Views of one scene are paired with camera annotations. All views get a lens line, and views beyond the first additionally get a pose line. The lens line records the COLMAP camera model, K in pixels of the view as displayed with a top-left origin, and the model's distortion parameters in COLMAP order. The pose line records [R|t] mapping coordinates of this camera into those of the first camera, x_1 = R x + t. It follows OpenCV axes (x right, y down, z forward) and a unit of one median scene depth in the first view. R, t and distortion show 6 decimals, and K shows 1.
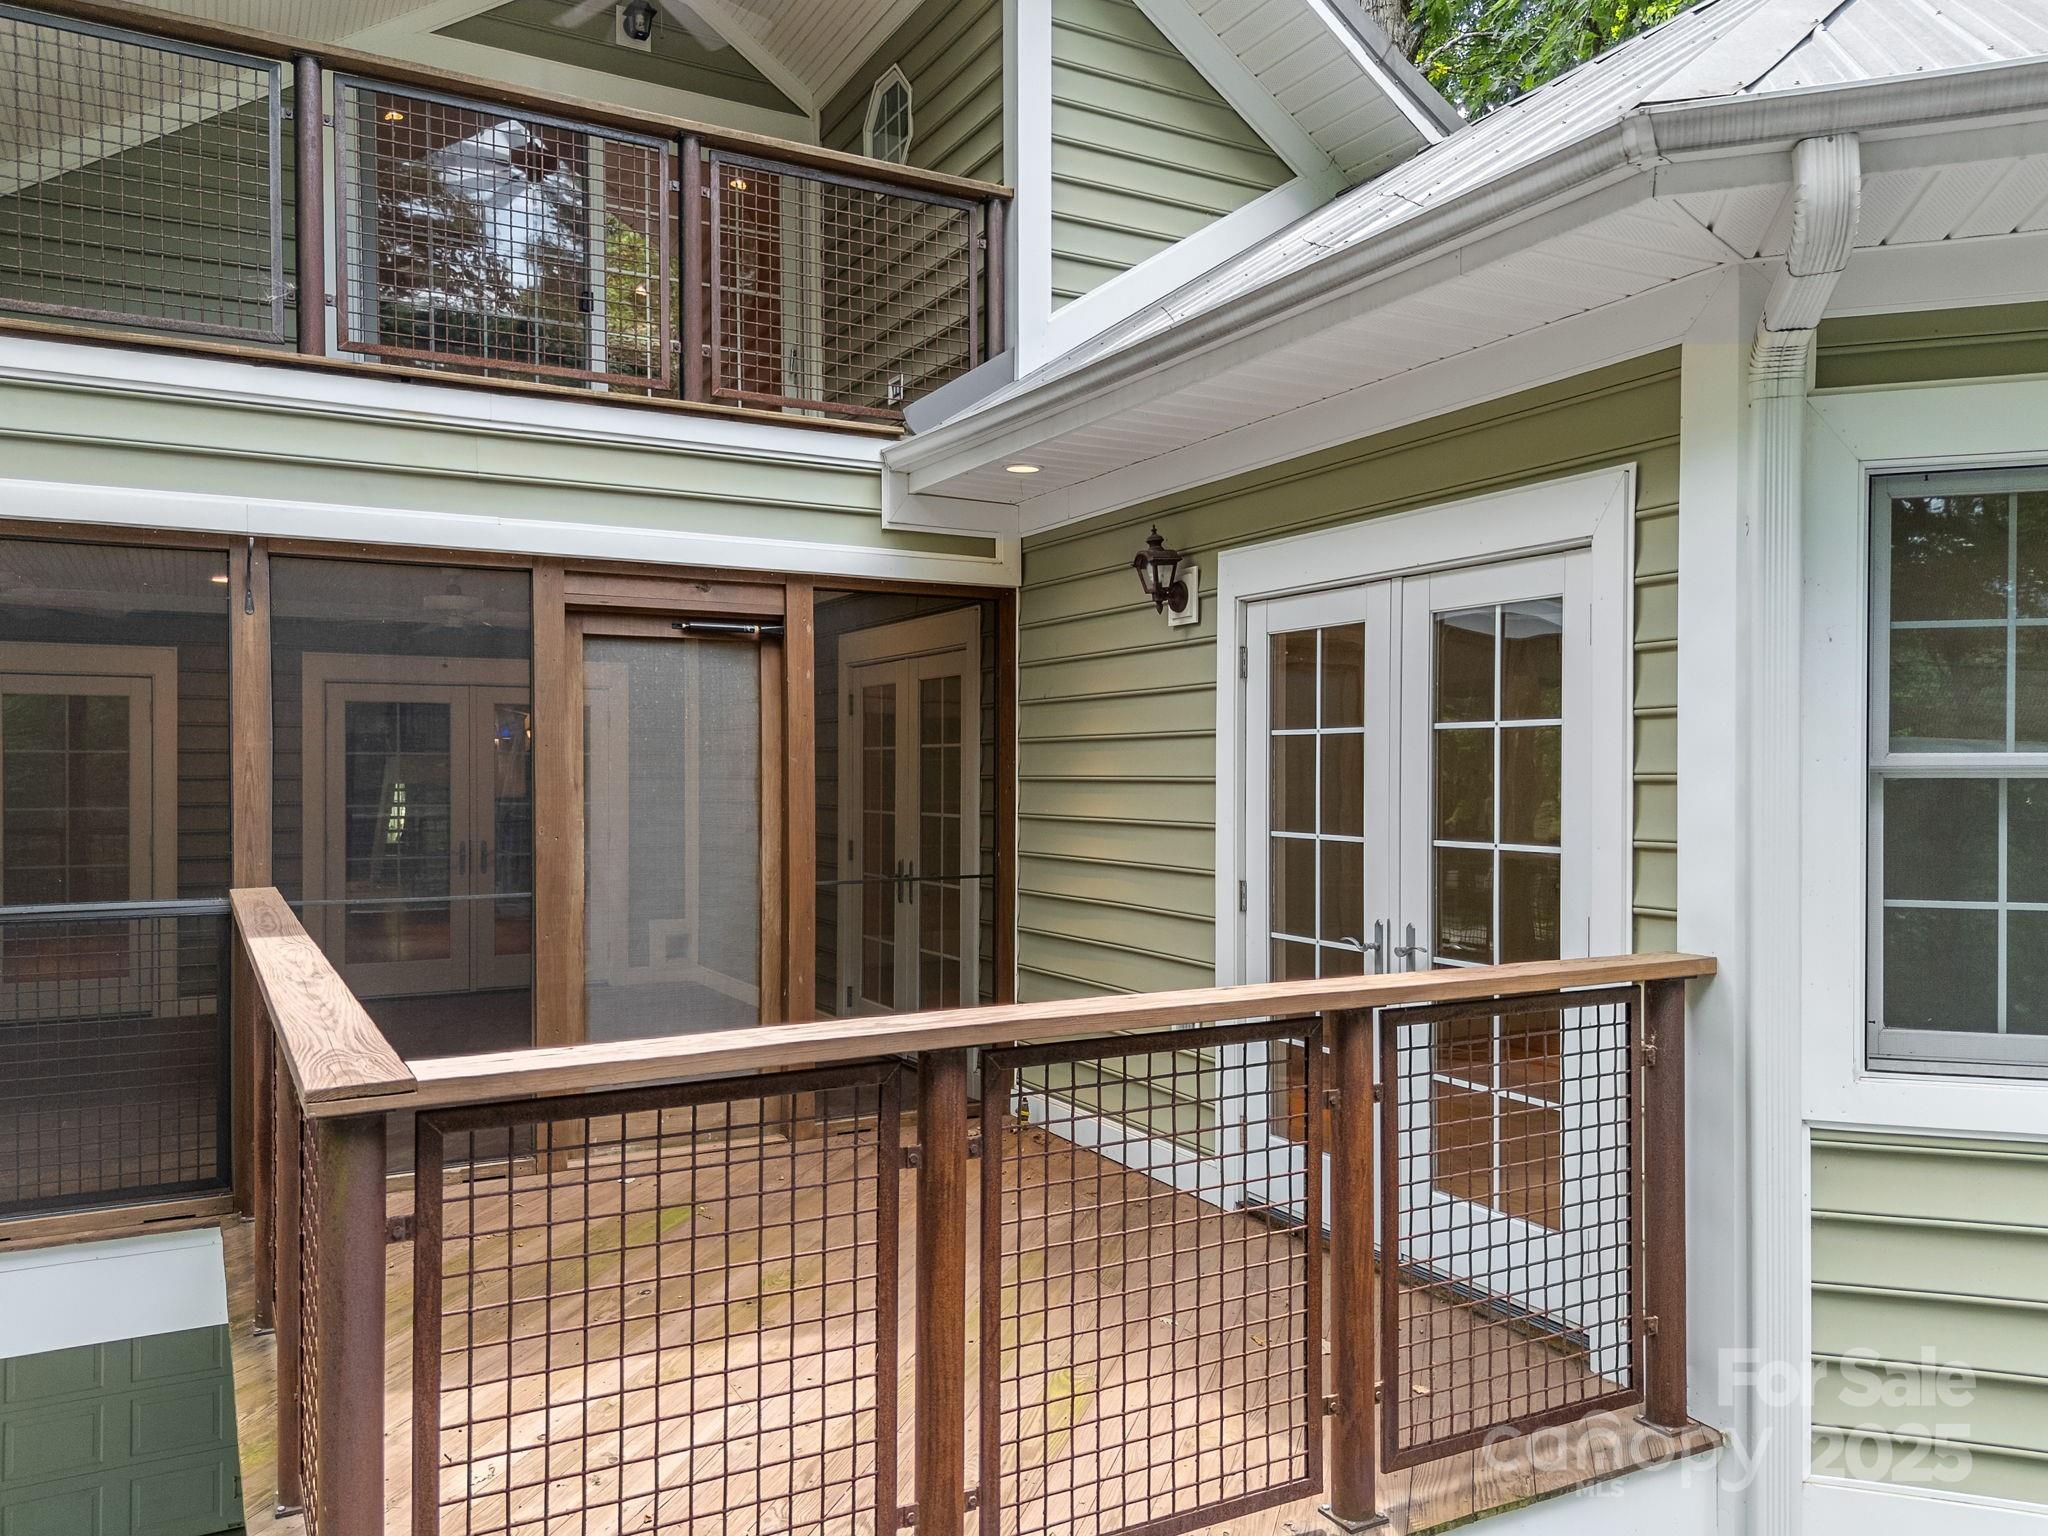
lens RADIAL K [[1525.2, 0, 1025.5], [0, 1525.2, 769.7], [0, 0, 1]] dist [0.035850, -0.001623]
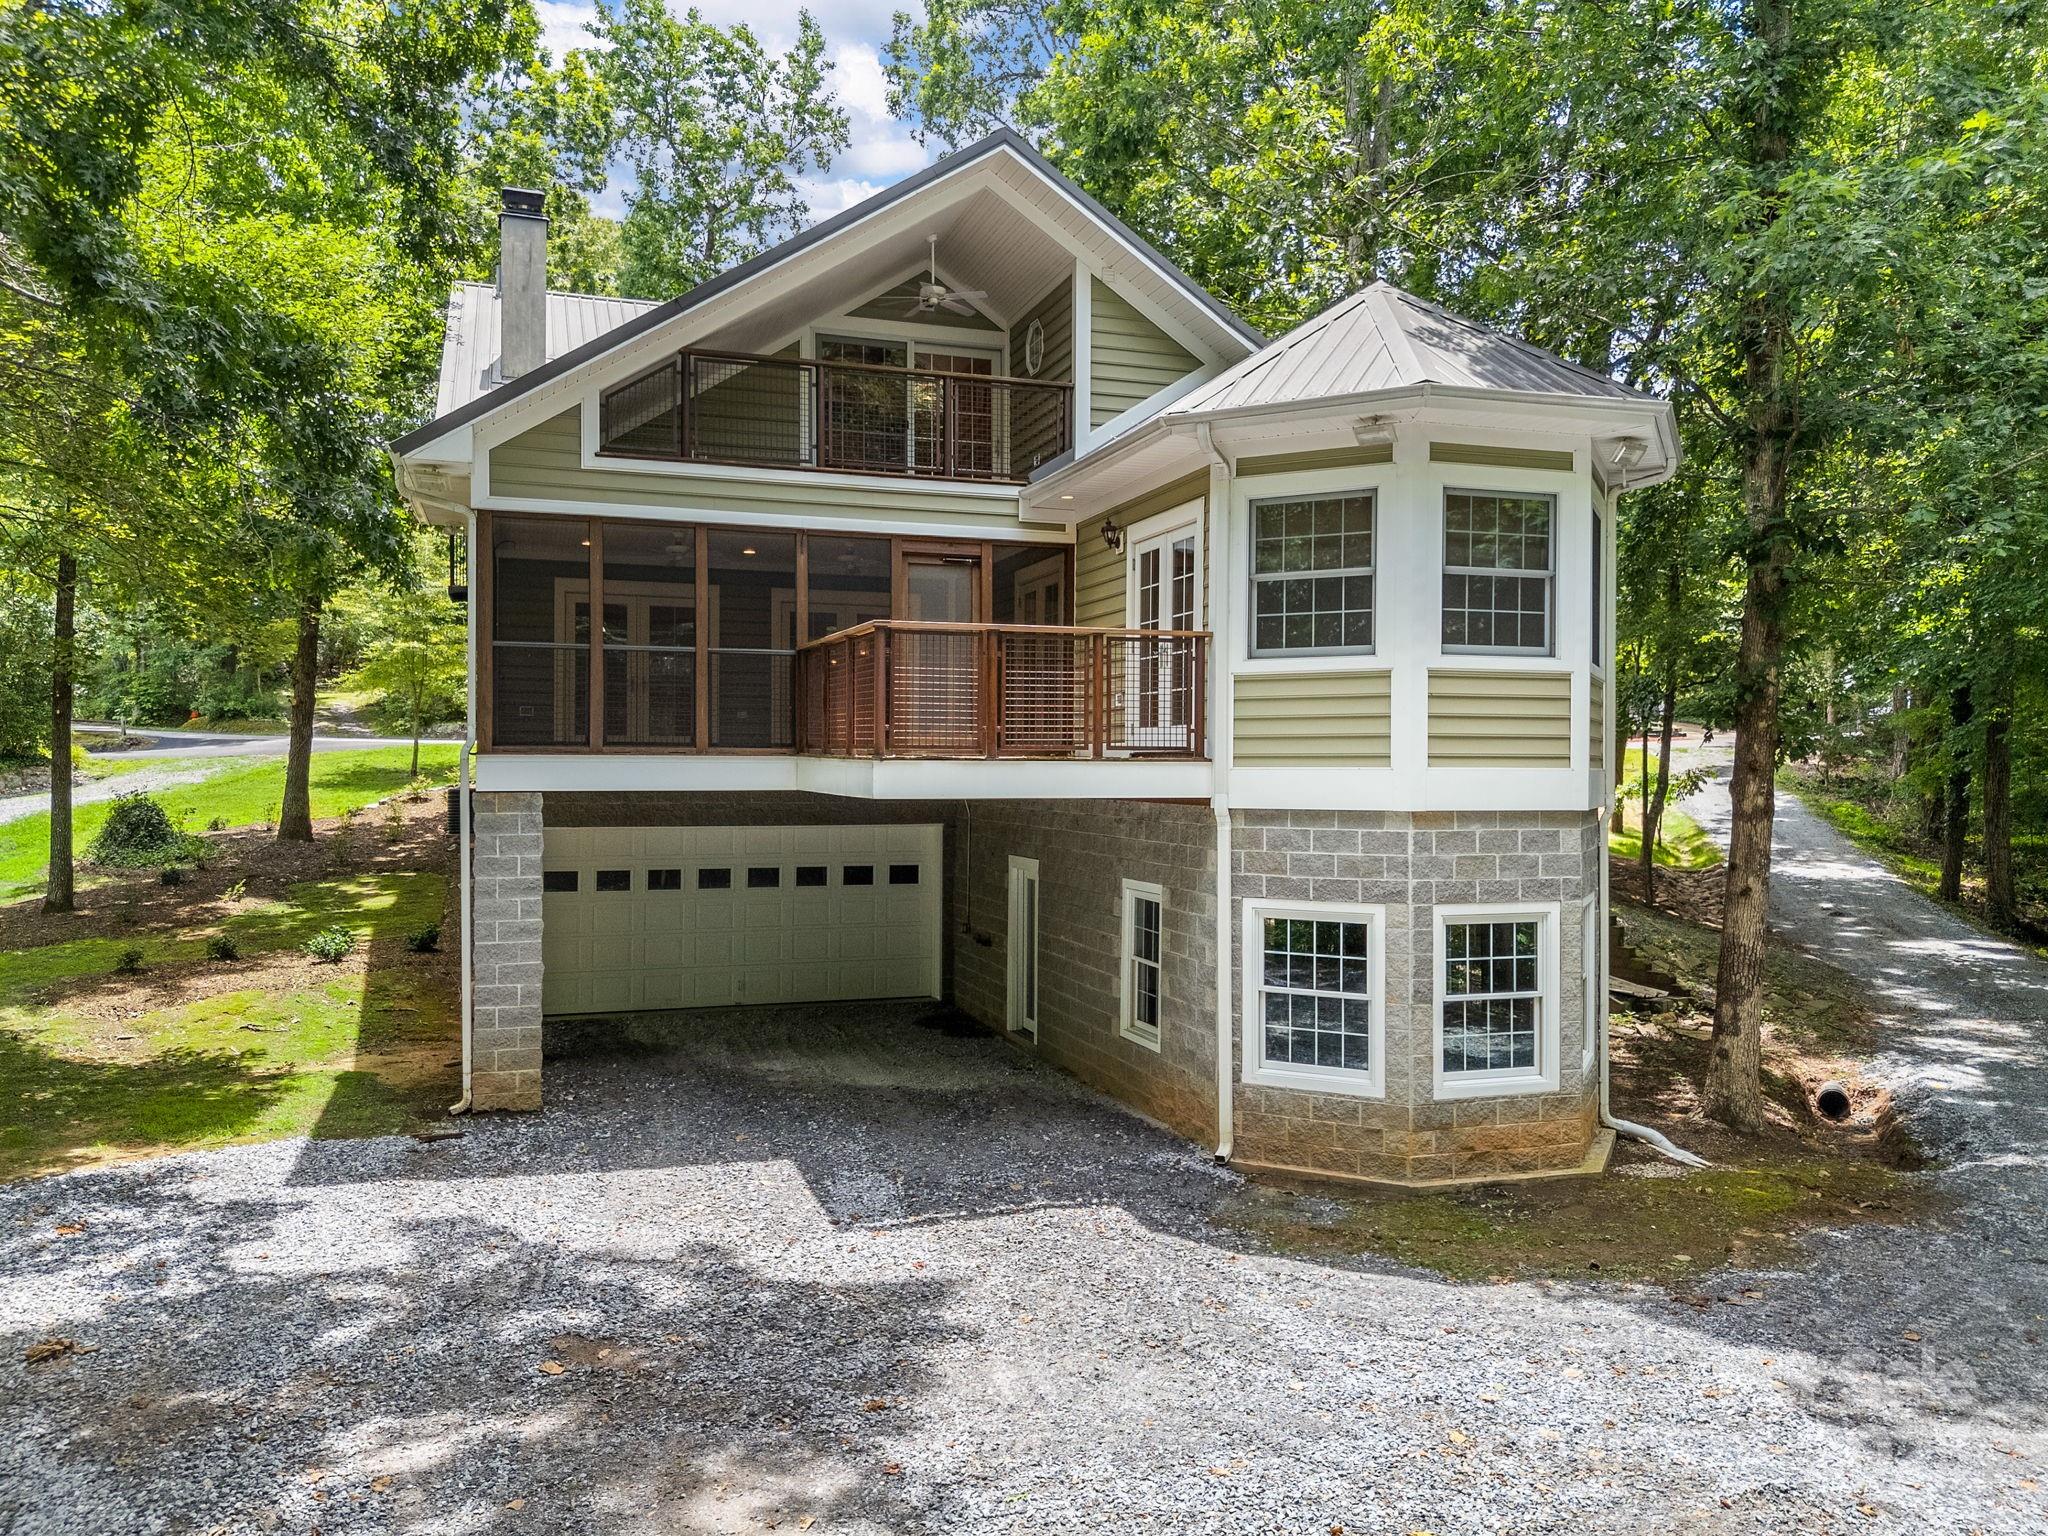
lens RADIAL K [[1525.2, 0, 1023.4], [0, 1525.2, 754.9], [0, 0, 1]] dist [0.035850, -0.001623]
pose [[0.983535, -0.001384, -0.180711, 0.410060], [0.000813, 0.999994, -0.003233, 0.265627], [0.180715, 0.003033, 0.983531, -1.664233]]
